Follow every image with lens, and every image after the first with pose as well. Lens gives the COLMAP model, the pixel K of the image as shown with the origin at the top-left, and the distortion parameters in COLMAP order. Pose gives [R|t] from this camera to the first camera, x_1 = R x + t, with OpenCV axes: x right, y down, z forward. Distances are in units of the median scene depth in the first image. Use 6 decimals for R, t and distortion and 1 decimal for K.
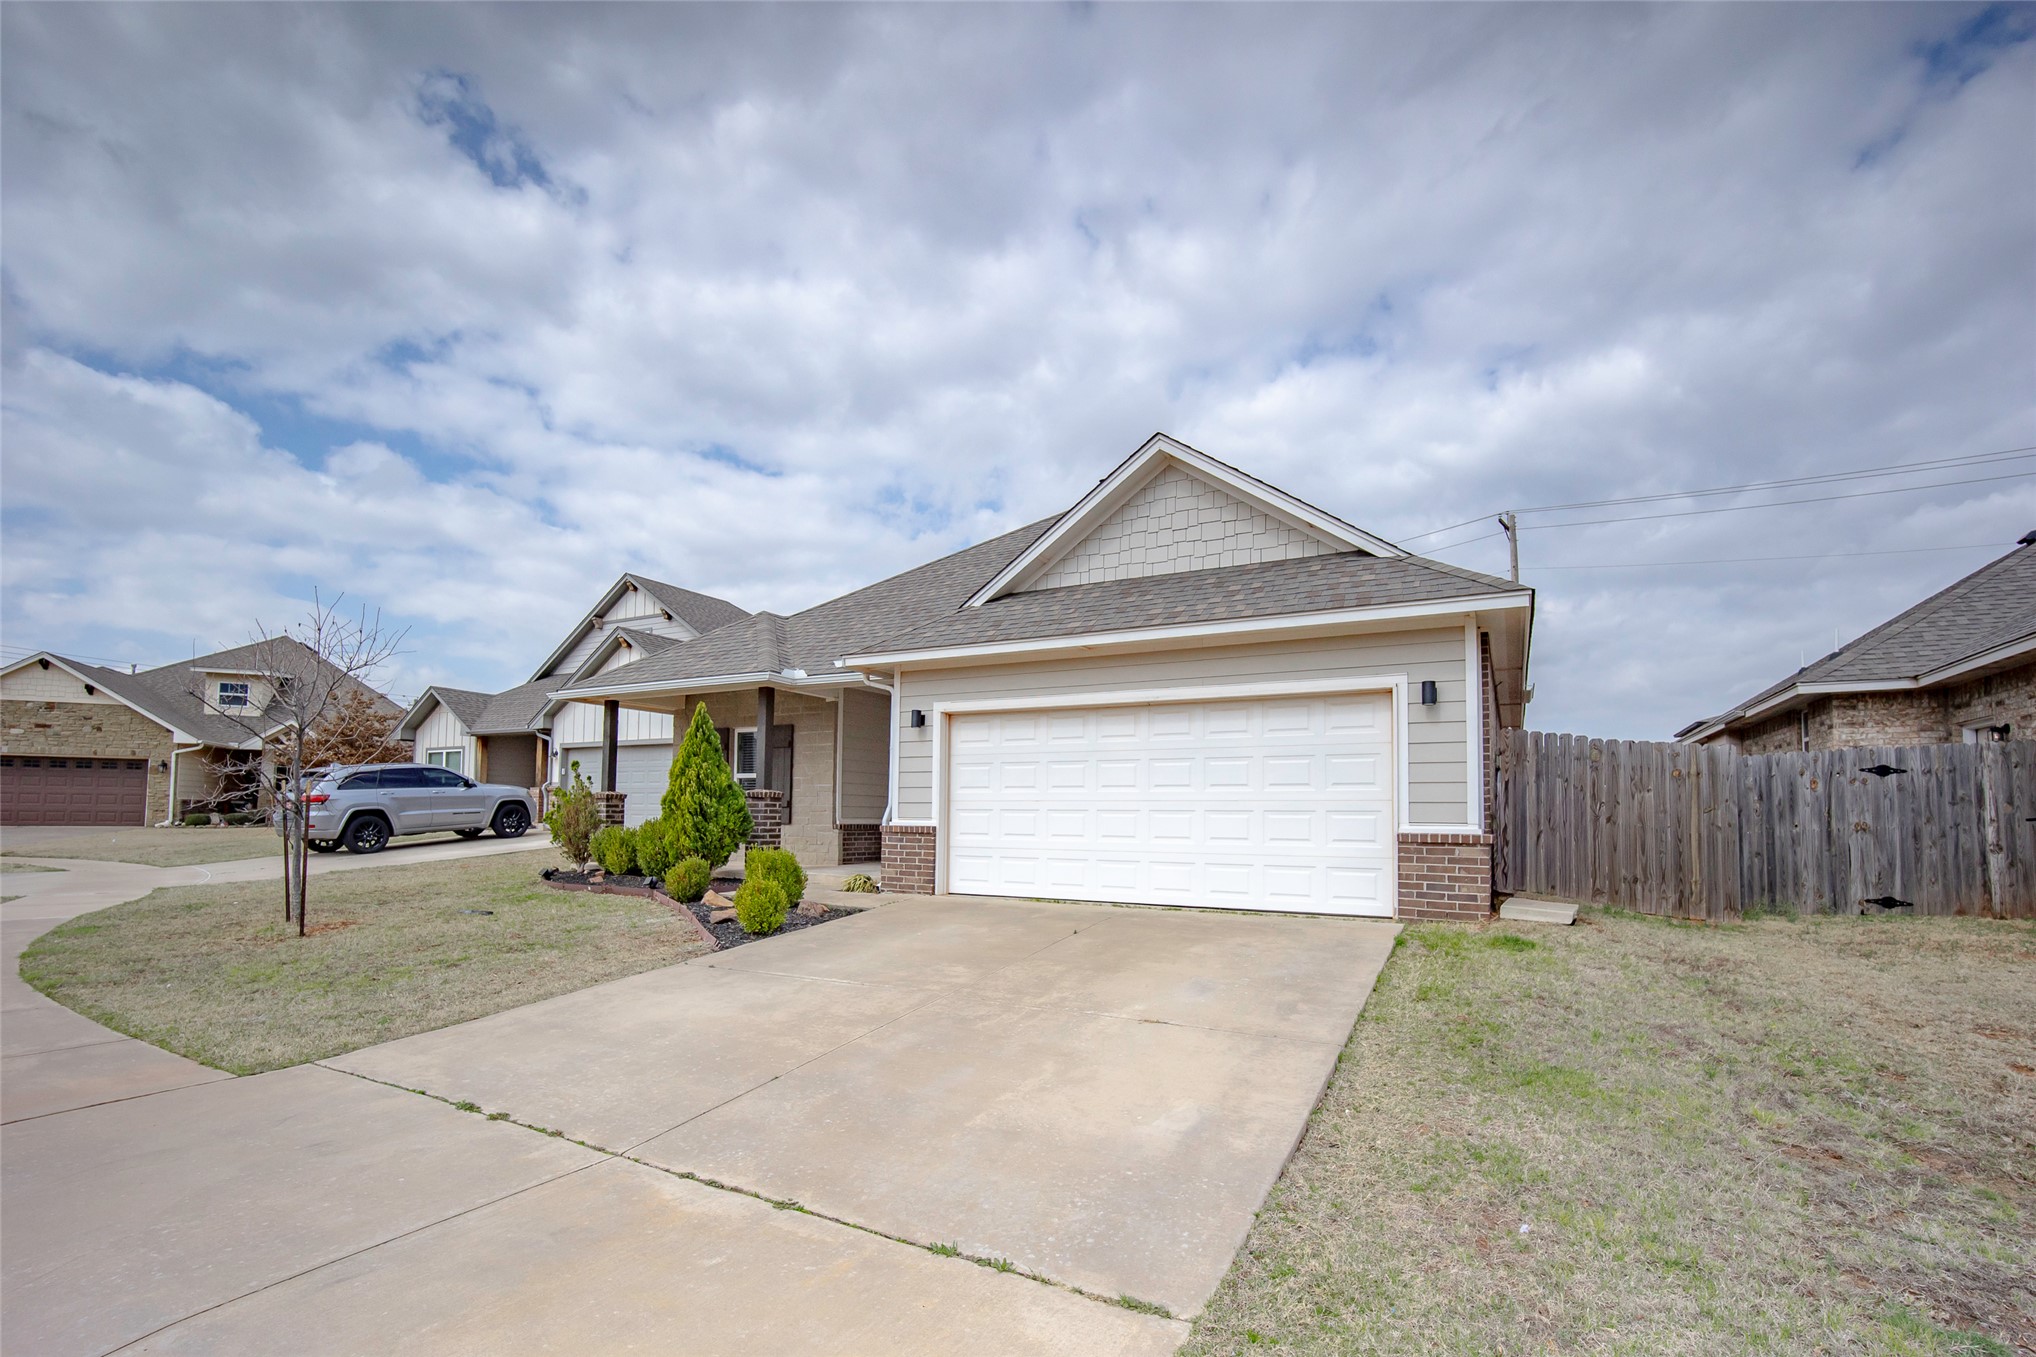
lens RADIAL K [[924.6, 0, 1008.9], [0, 924.6, 749.6], [0, 0, 1]] dist [-0.008498, -0.000225]
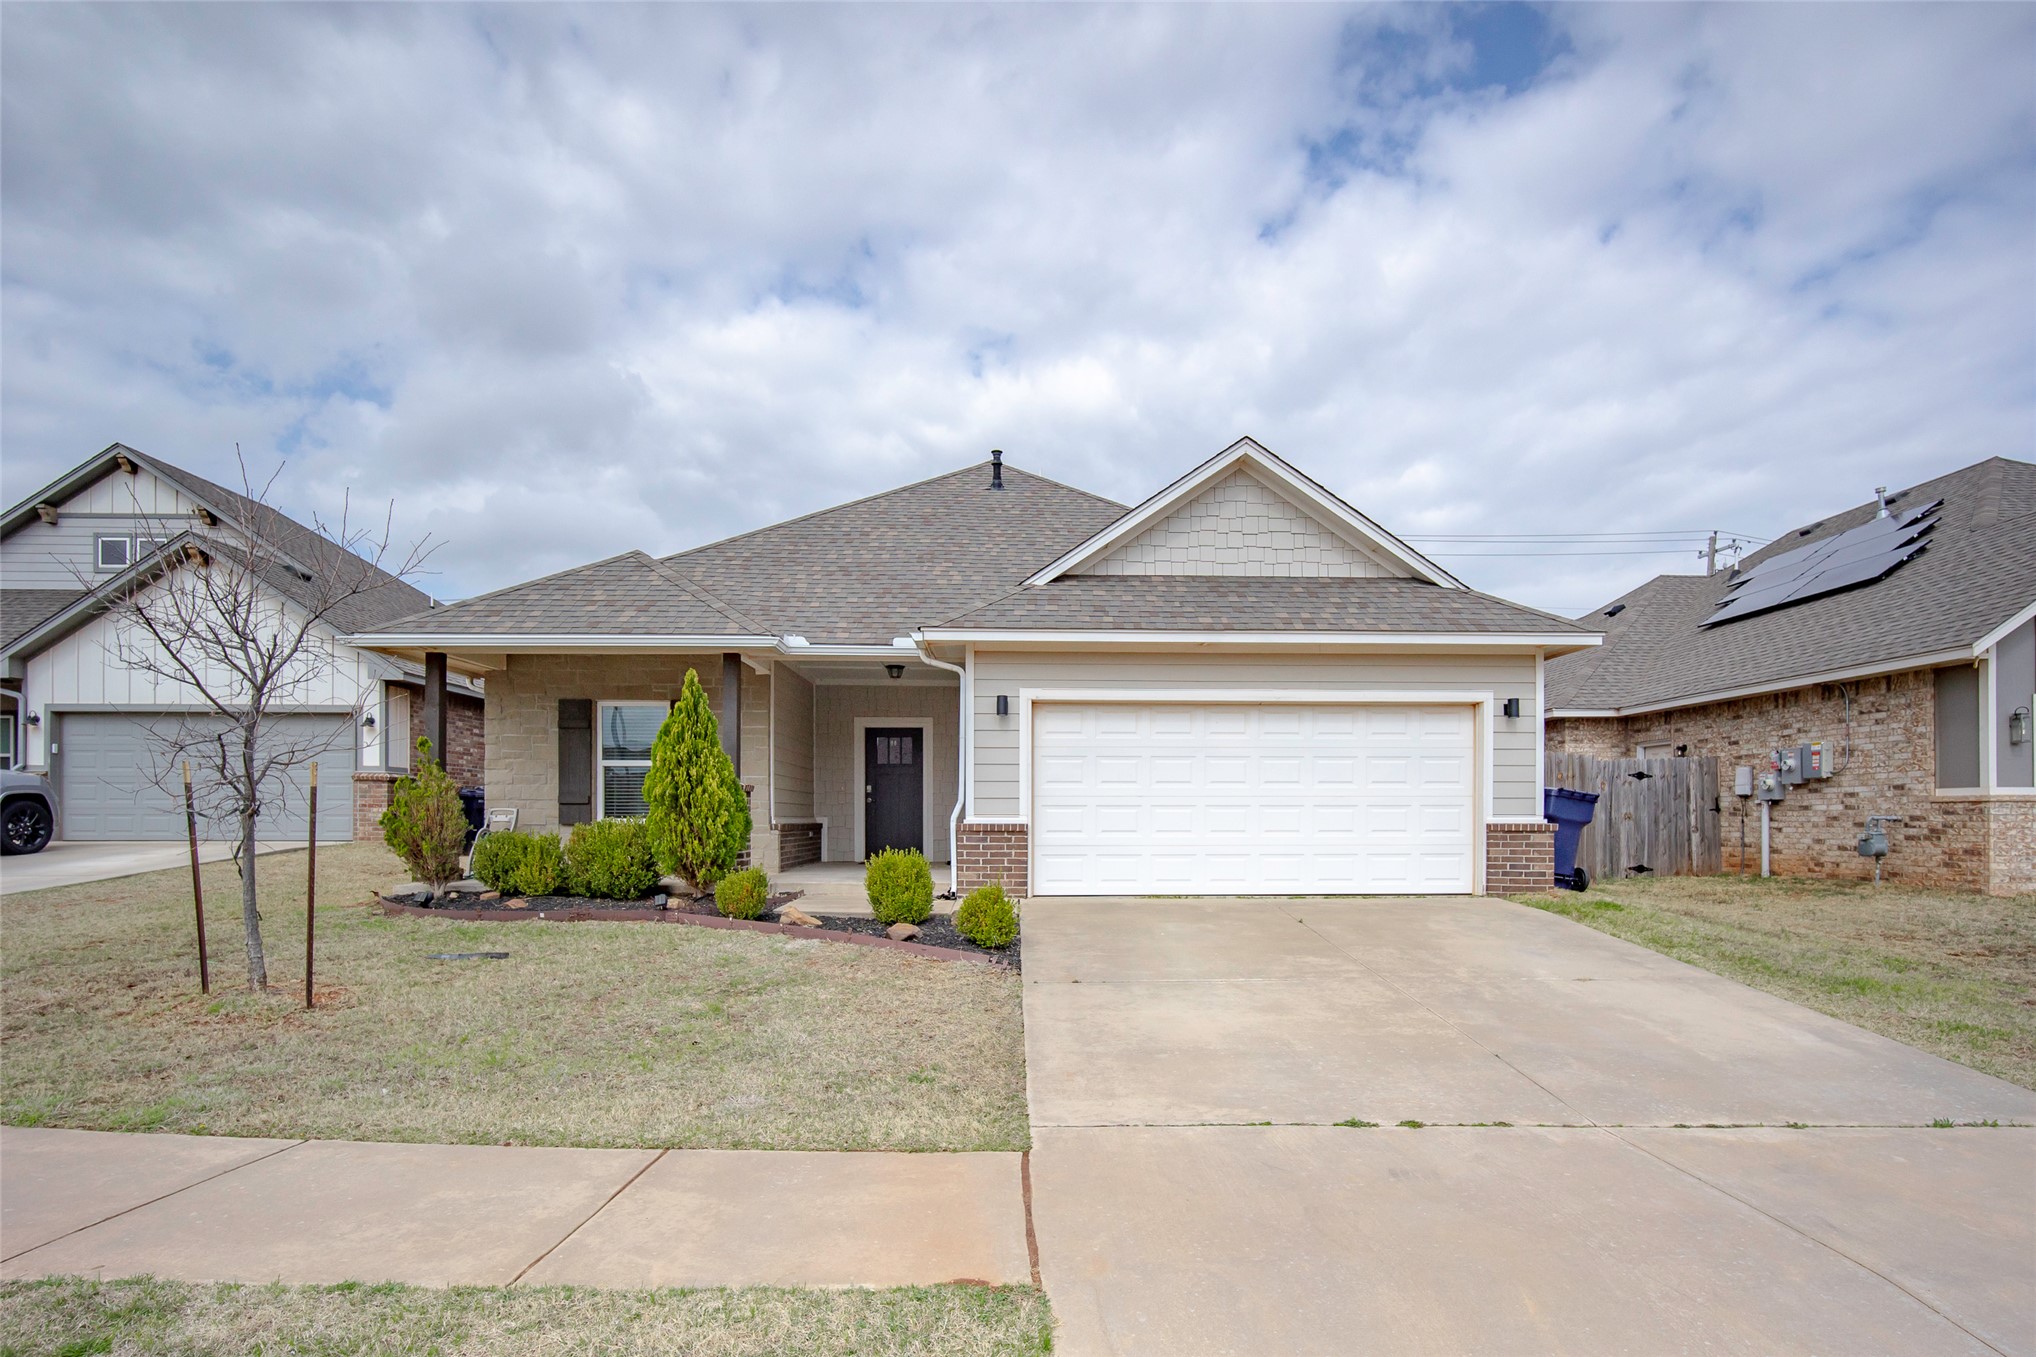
lens RADIAL K [[1018.9, 0, 1044.7], [0, 1018.9, 796.6], [0, 0, 1]] dist [-0.008696, 0.000056]
pose [[0.857171, 0.000777, 0.515031, -0.620197], [-0.029794, 0.998399, 0.048079, 0.007047], [-0.514169, -0.056557, 0.855822, 0.132260]]
